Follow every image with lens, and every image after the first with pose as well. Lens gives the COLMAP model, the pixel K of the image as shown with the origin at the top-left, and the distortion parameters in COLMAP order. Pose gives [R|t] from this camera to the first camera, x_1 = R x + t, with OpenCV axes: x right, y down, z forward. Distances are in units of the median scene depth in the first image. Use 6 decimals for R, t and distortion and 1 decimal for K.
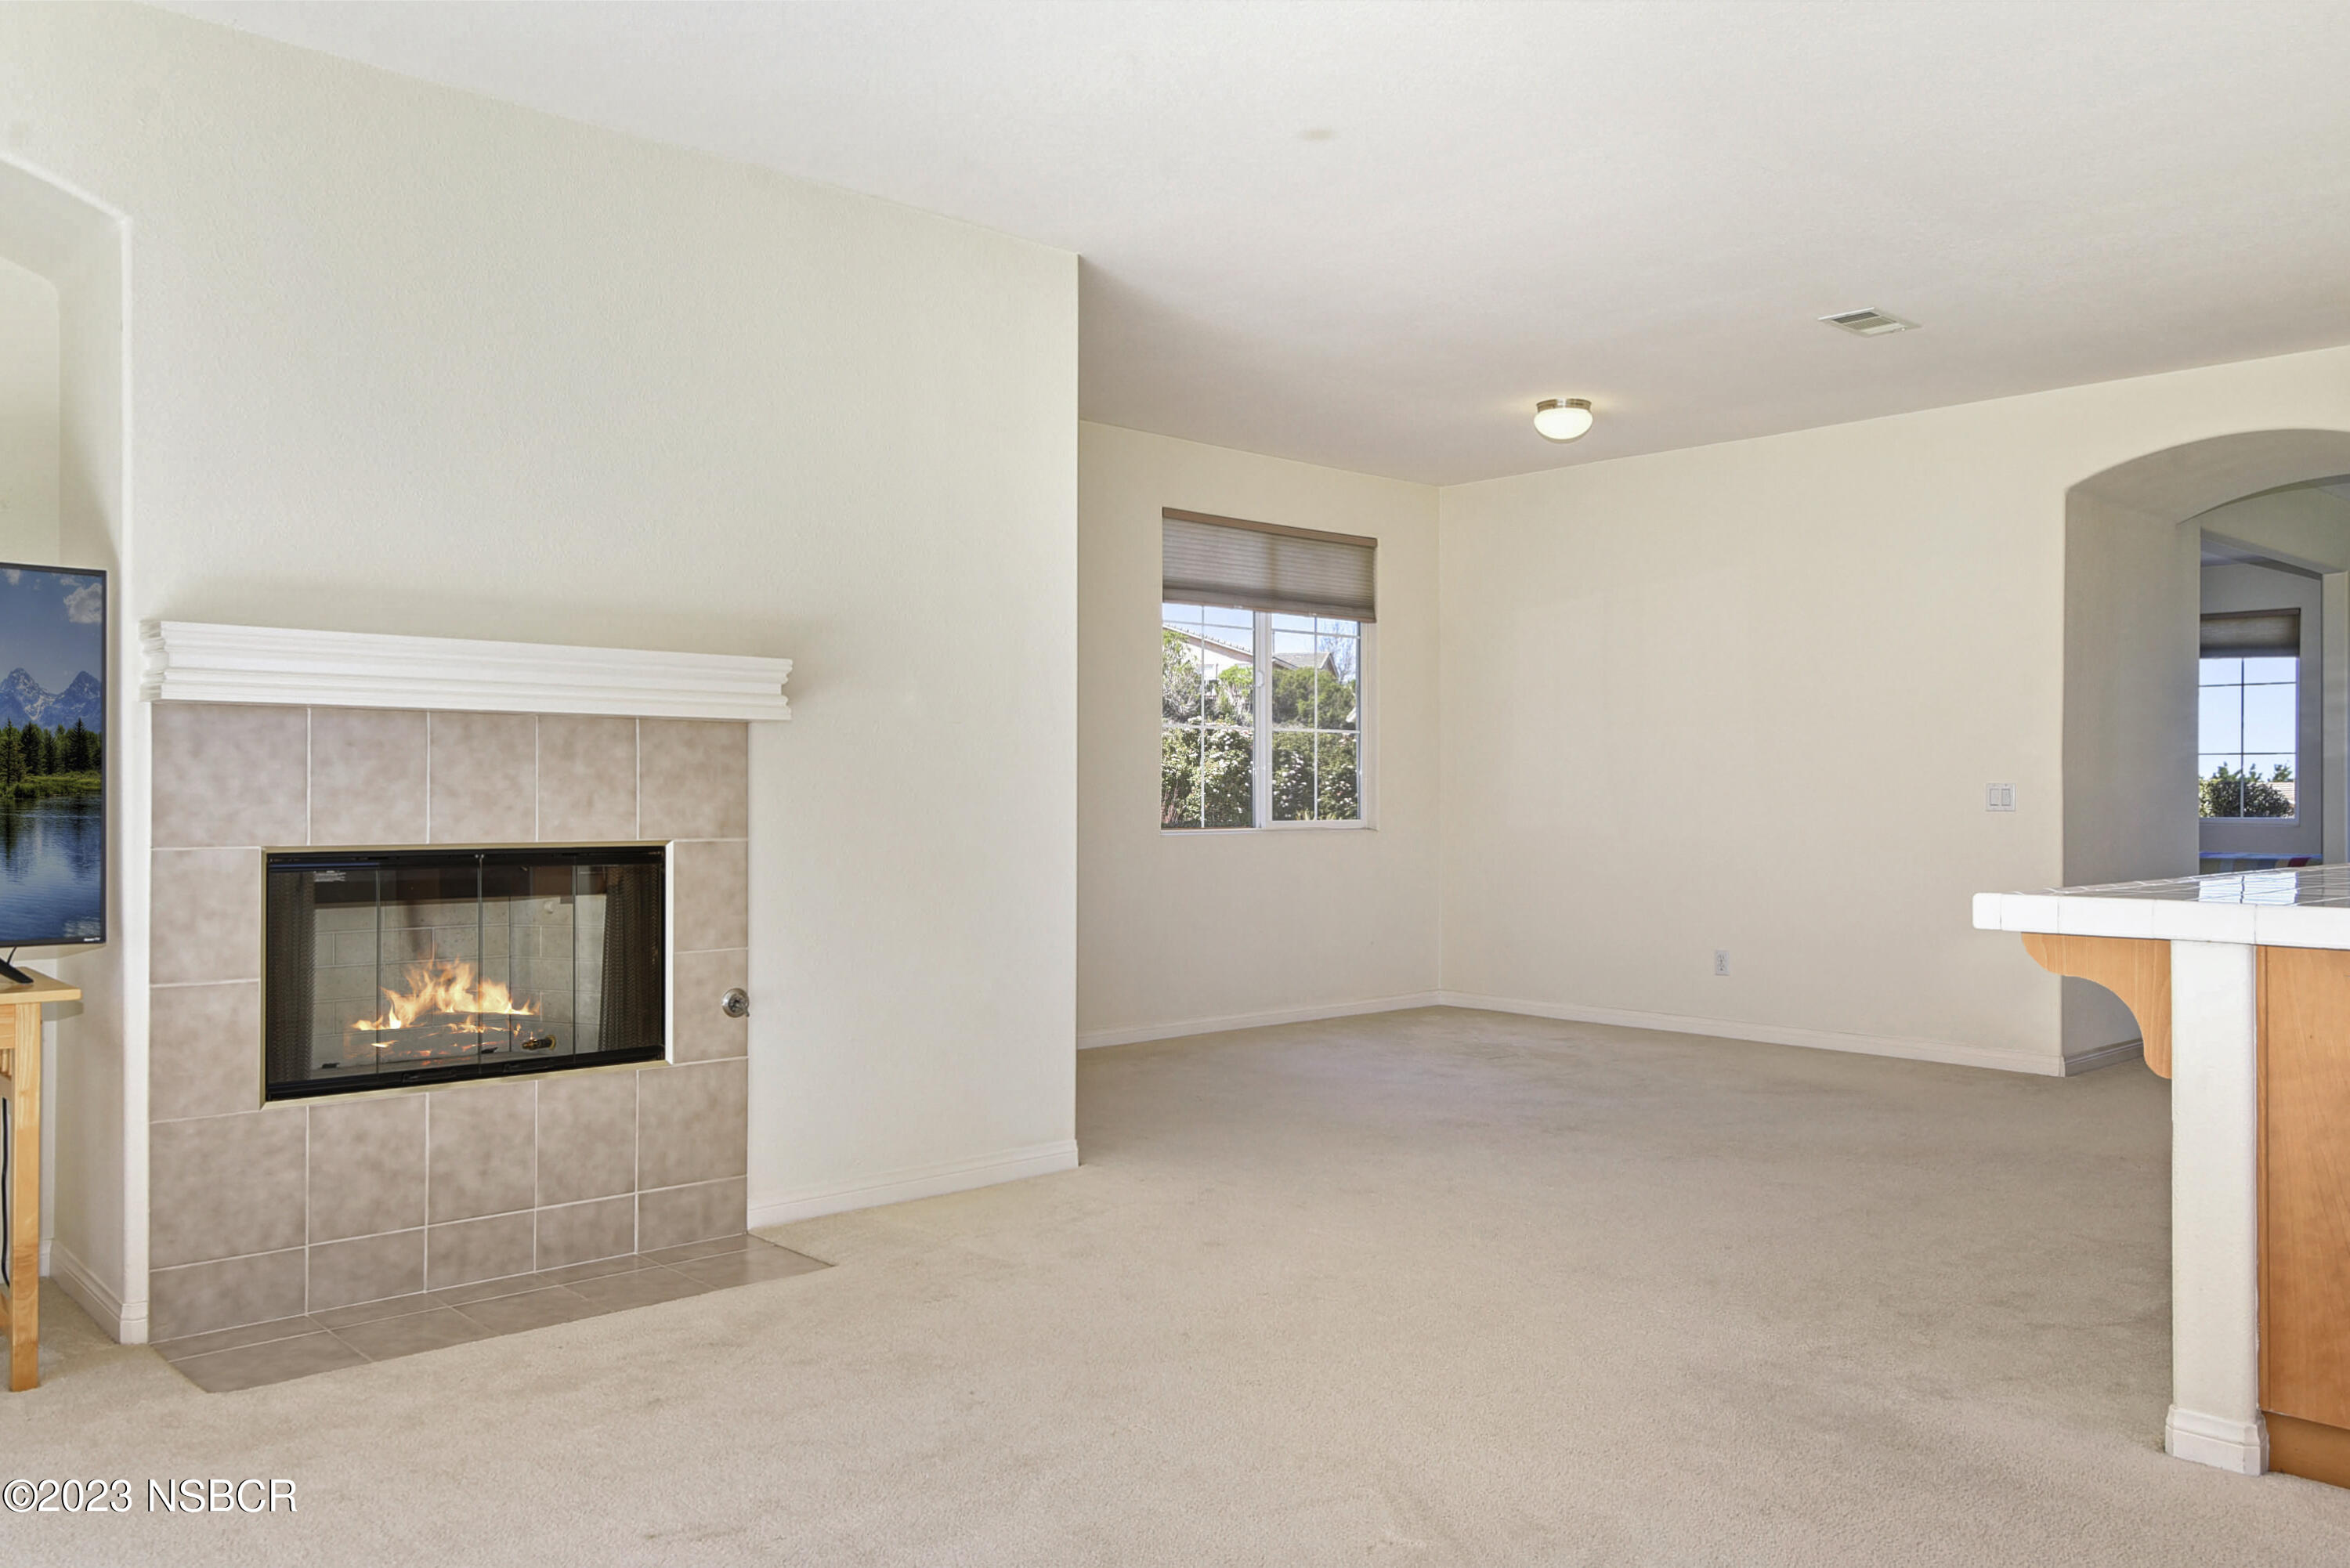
lens RADIAL K [[1802.4, 0, 1175.0], [0, 1802.4, 784.0], [0, 0, 1]] dist [-0.032968, 0.003574]
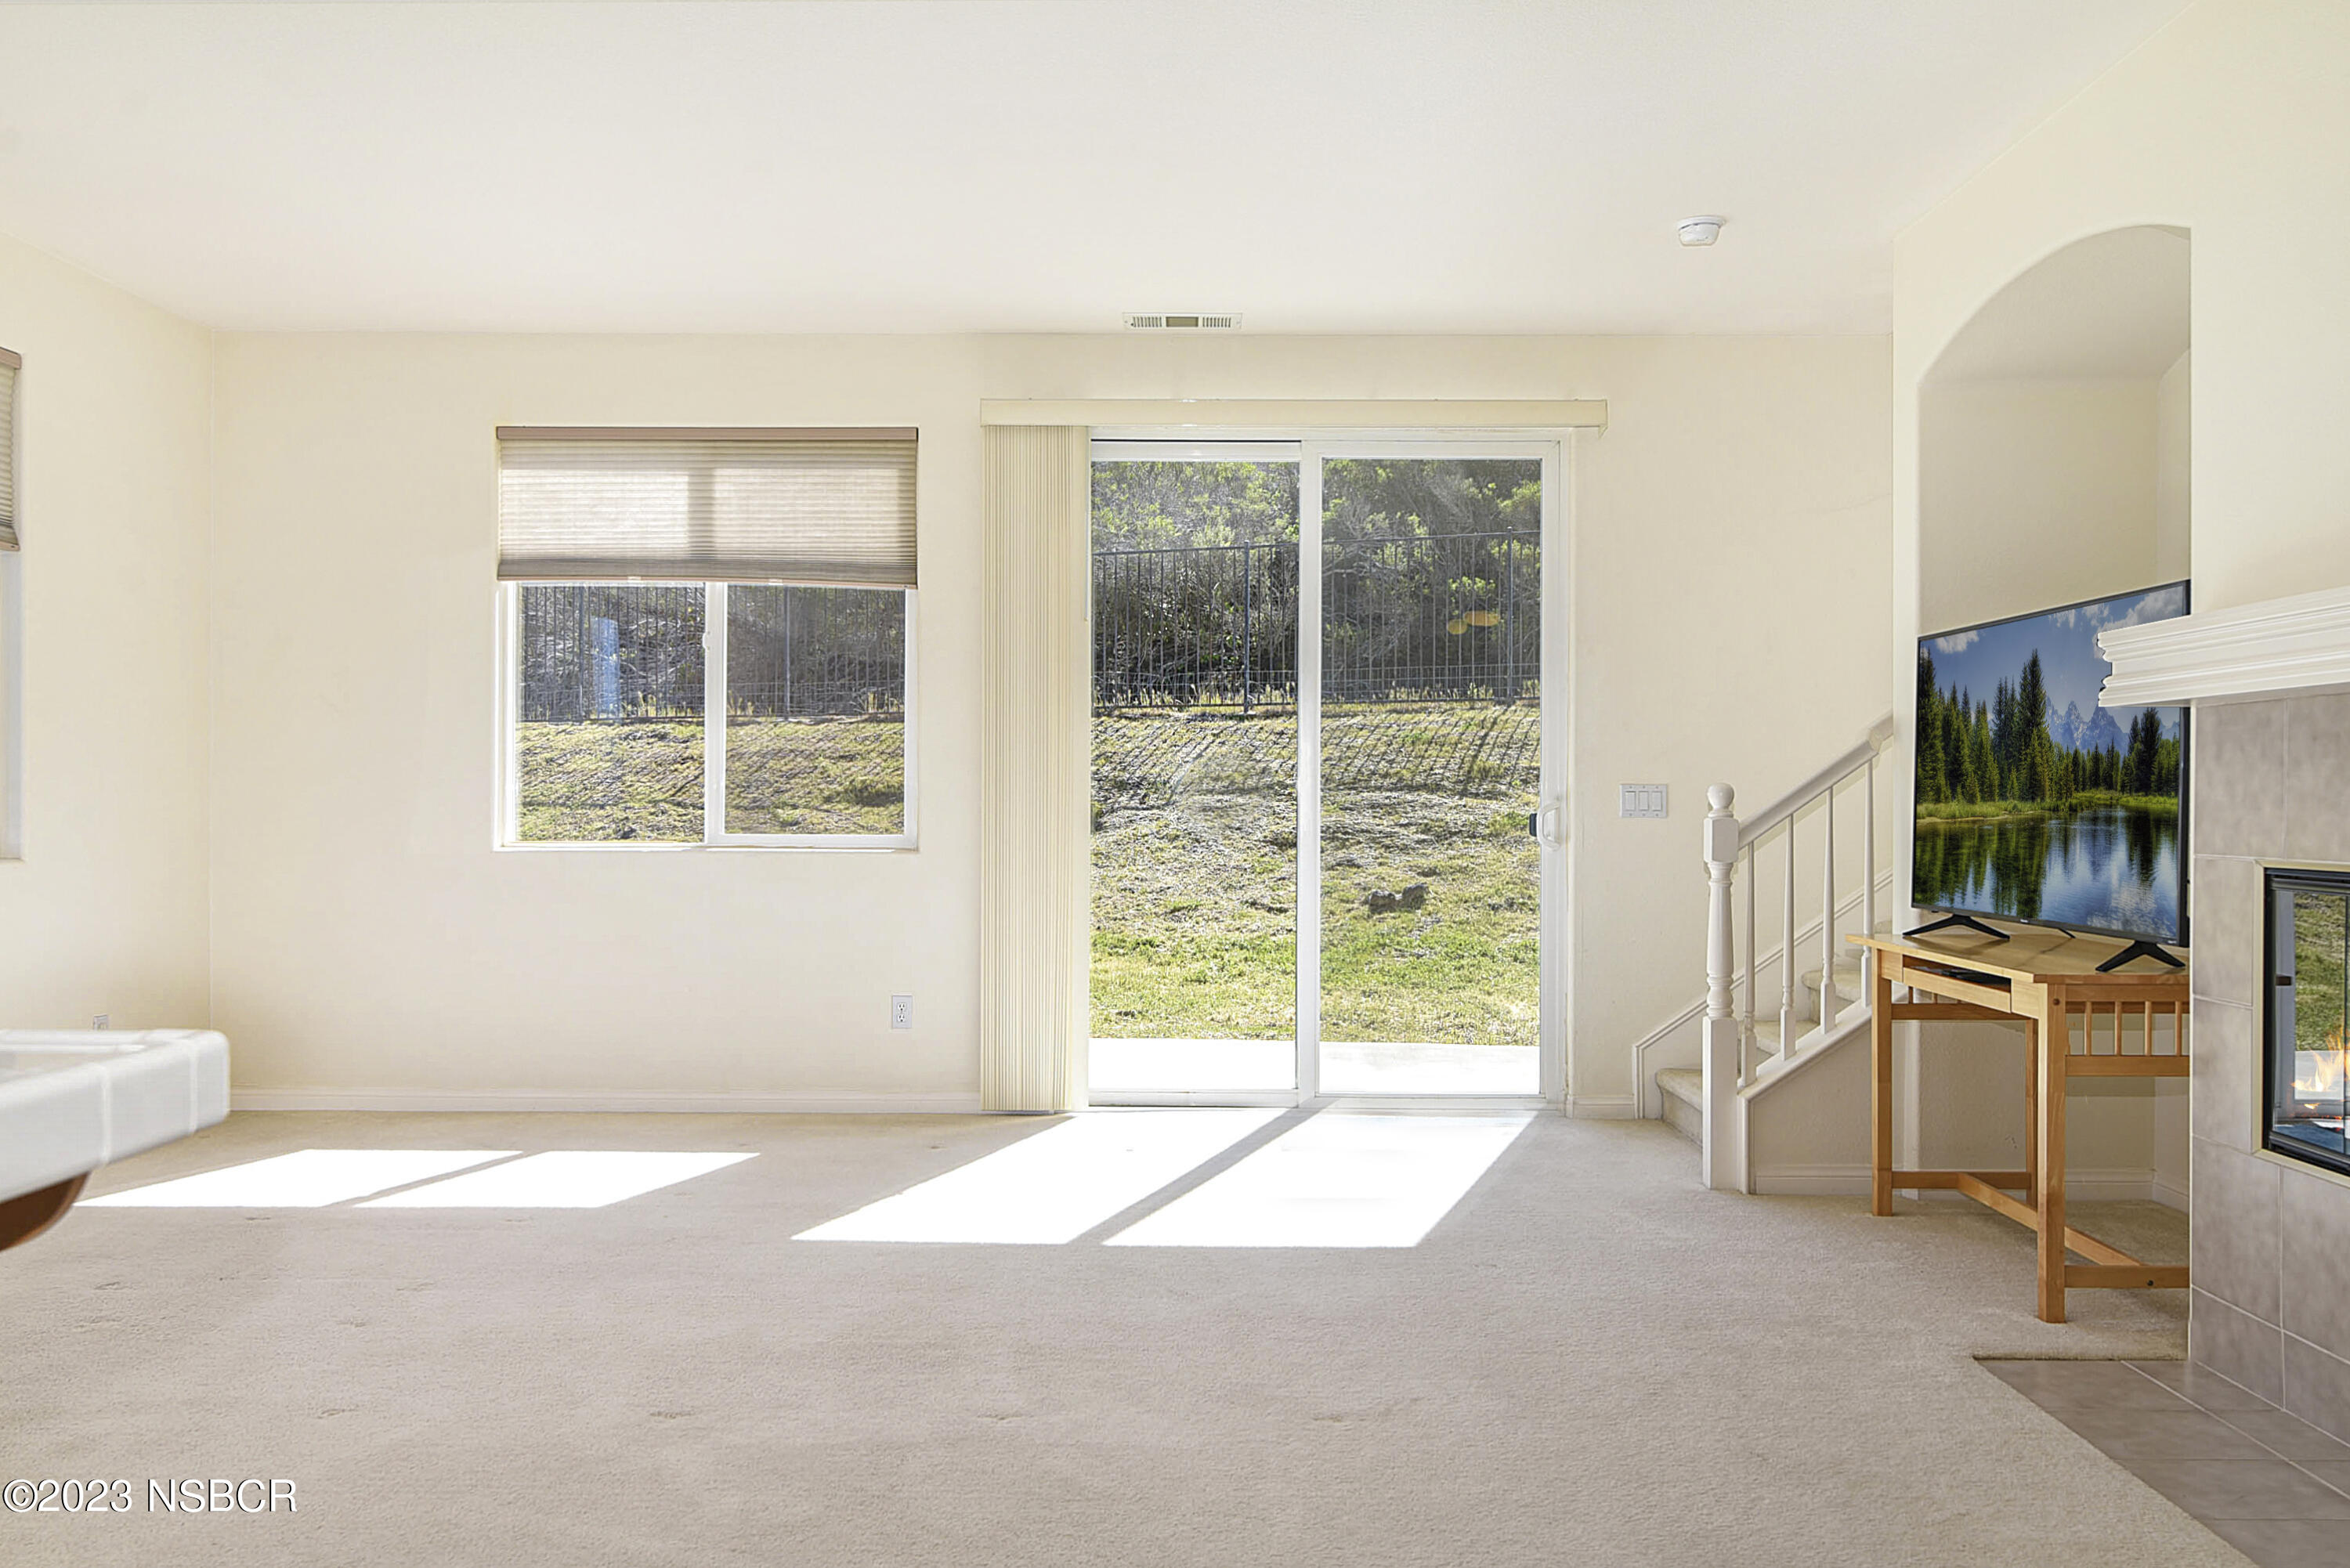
lens RADIAL K [[1802.4, 0, 1175.0], [0, 1802.4, 784.0], [0, 0, 1]] dist [-0.032968, 0.003574]
pose [[-0.712481, -0.012550, -0.701579, 0.487967], [0.000846, 0.999824, -0.018745, 0.013368], [0.701691, -0.013949, -0.712345, 1.235026]]
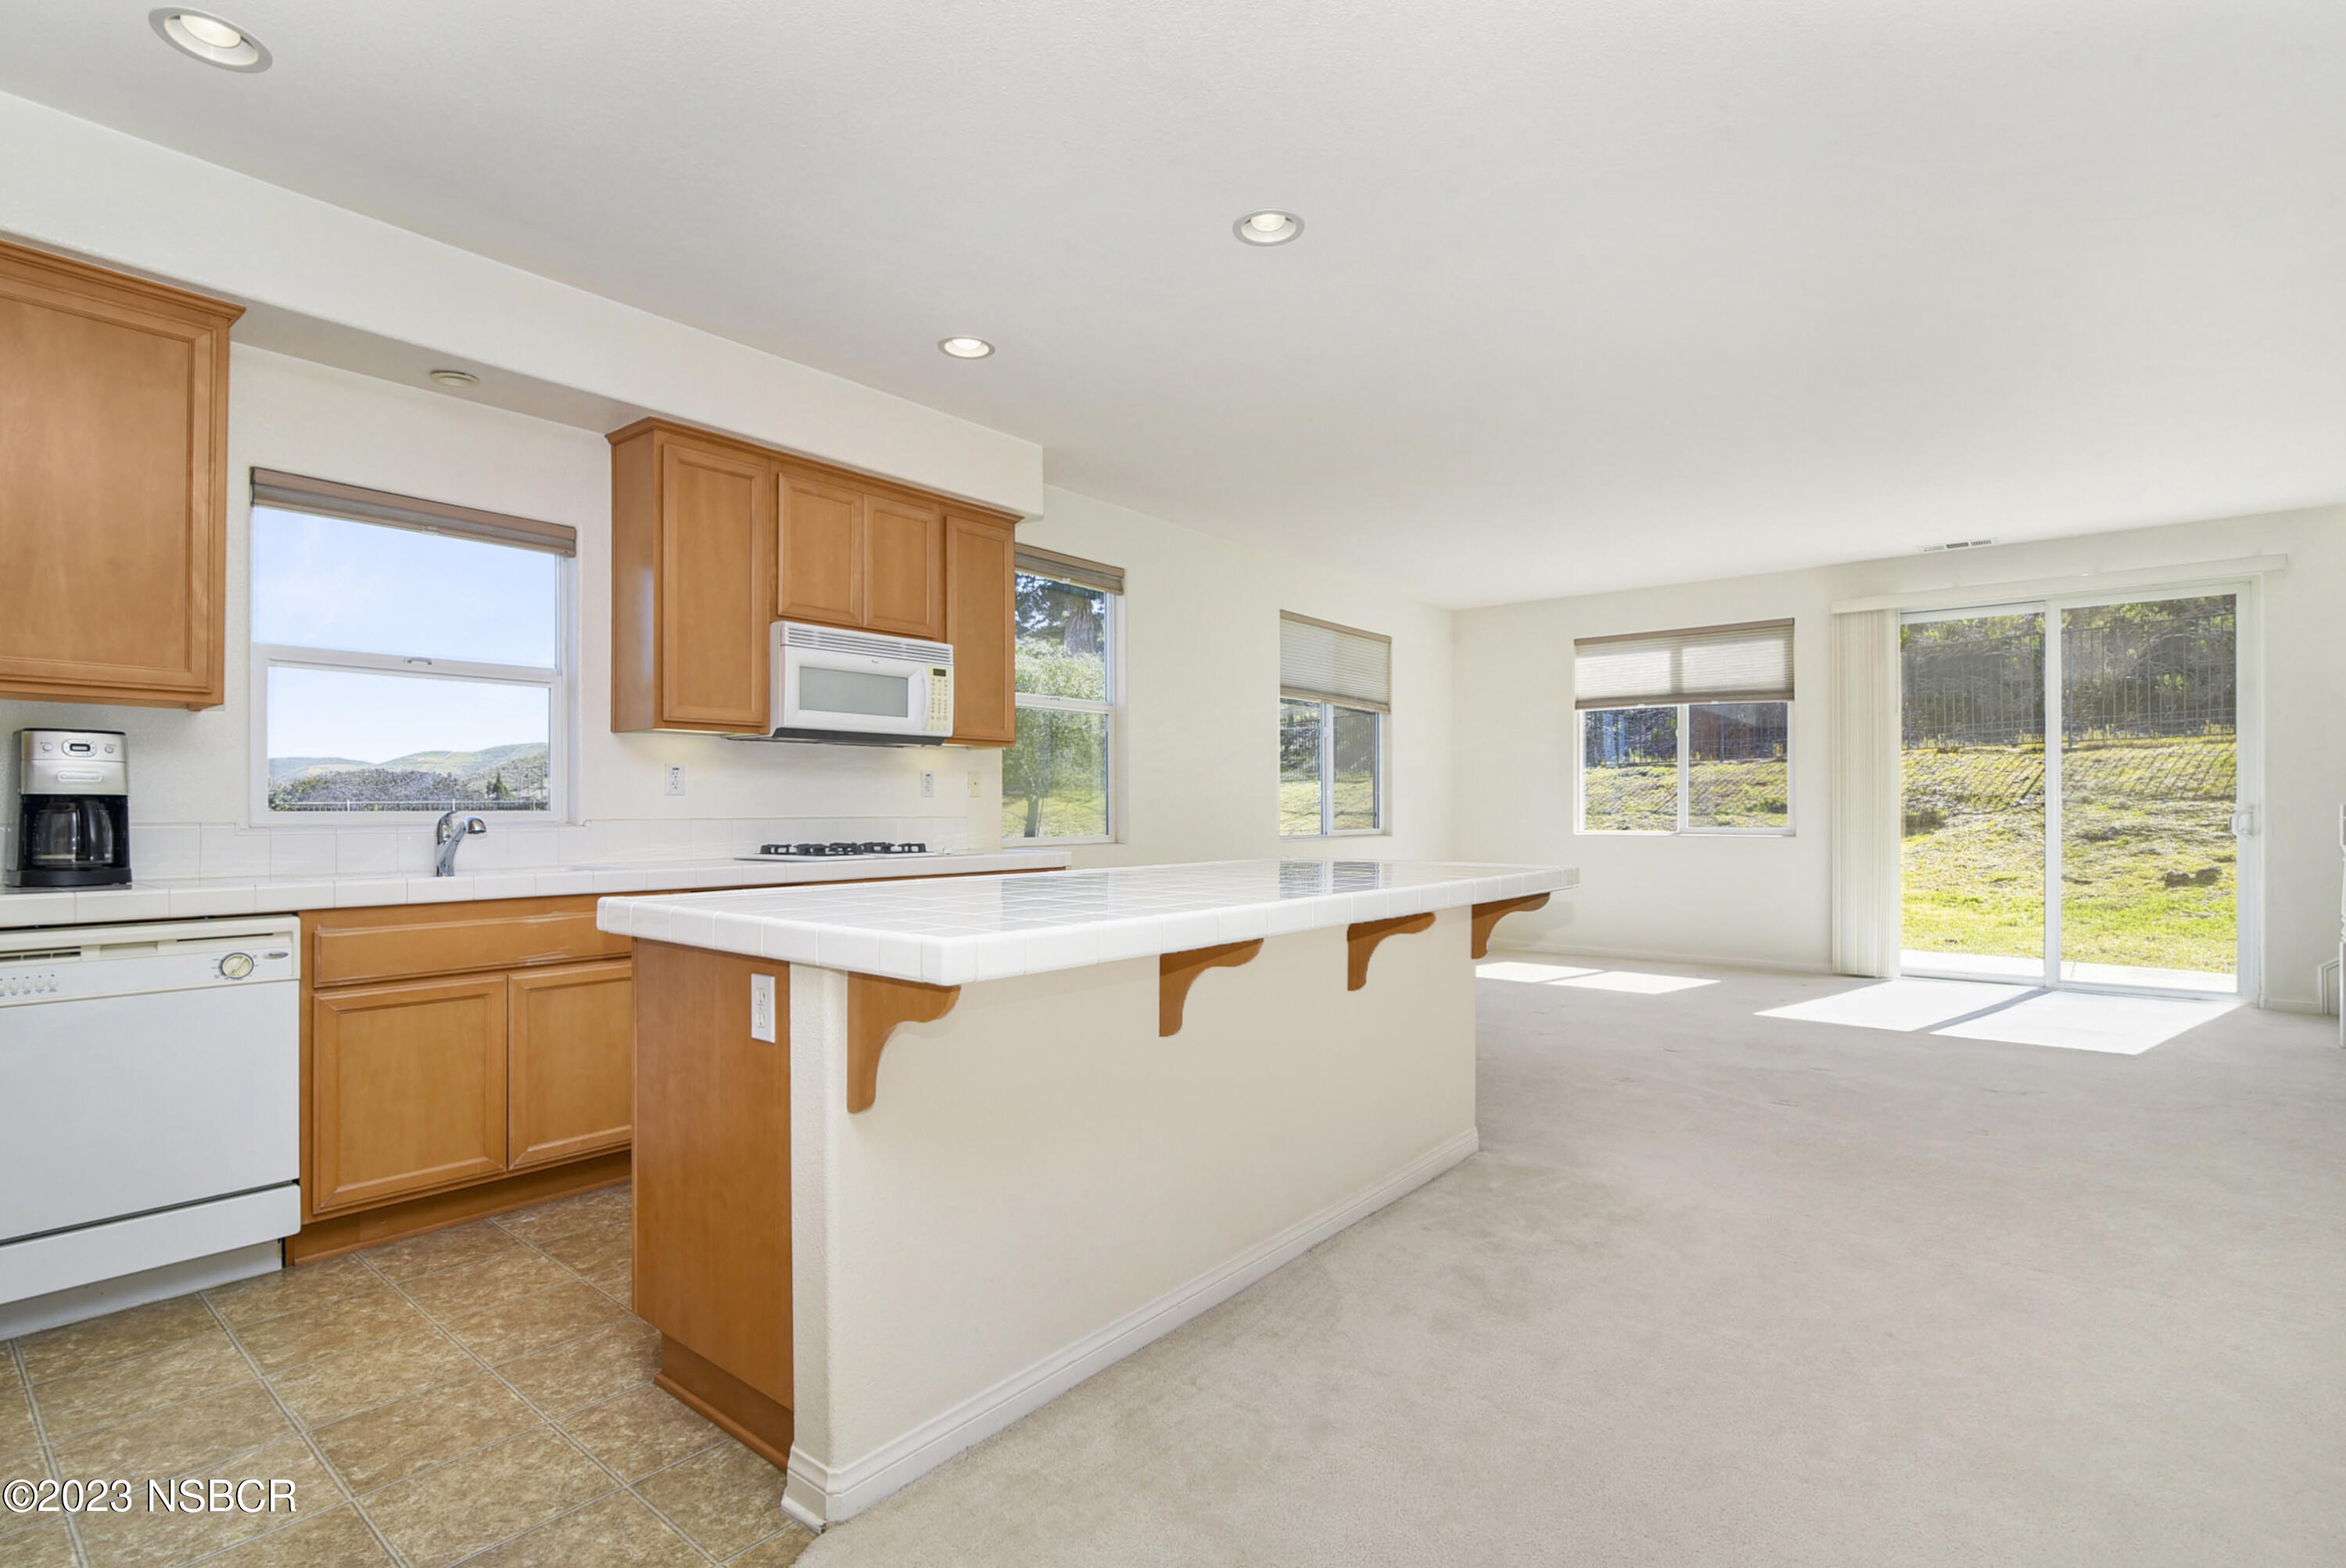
lens RADIAL K [[1123.0, 0, 1173.7], [0, 1123.0, 814.9], [0, 0, 1]] dist [-0.001423, -0.000286]
pose [[-0.993901, -0.000675, -0.110277, 0.638351], [-0.000043, 0.999984, -0.005732, 0.015182], [0.110279, -0.005692, -0.993884, 1.473066]]
